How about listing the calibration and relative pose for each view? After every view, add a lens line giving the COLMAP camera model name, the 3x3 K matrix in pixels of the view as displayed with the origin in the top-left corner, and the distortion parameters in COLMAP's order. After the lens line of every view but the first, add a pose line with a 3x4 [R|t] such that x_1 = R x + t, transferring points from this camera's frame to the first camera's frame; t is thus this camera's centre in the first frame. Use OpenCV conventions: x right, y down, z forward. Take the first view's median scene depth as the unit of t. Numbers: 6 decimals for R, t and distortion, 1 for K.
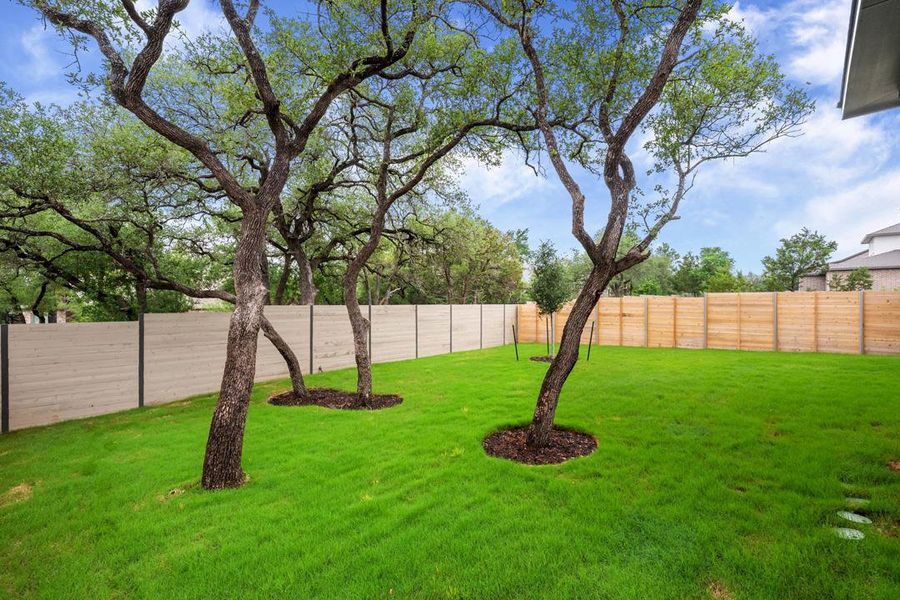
lens RADIAL K [[406.2, 0, 449.7], [0, 406.2, 303.9], [0, 0, 1]] dist [-0.001287, -0.000134]
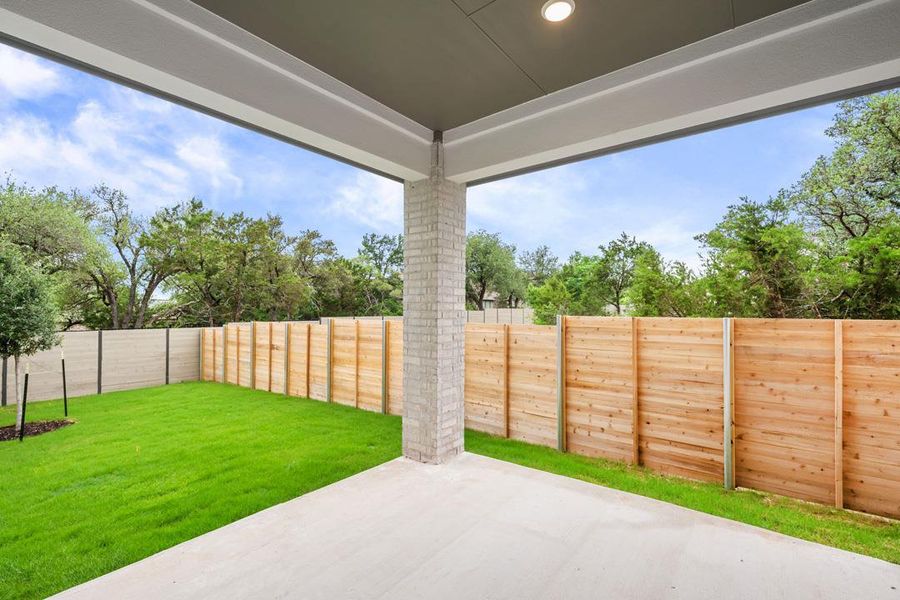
lens RADIAL K [[396.6, 0, 450.9], [0, 396.6, 302.1], [0, 0, 1]] dist [-0.002934, -0.000800]
pose [[0.997828, -0.003595, 0.065774, 0.704730], [0.005056, 0.999744, -0.022052, -0.035438], [-0.065678, 0.022337, 0.997591, 0.287485]]
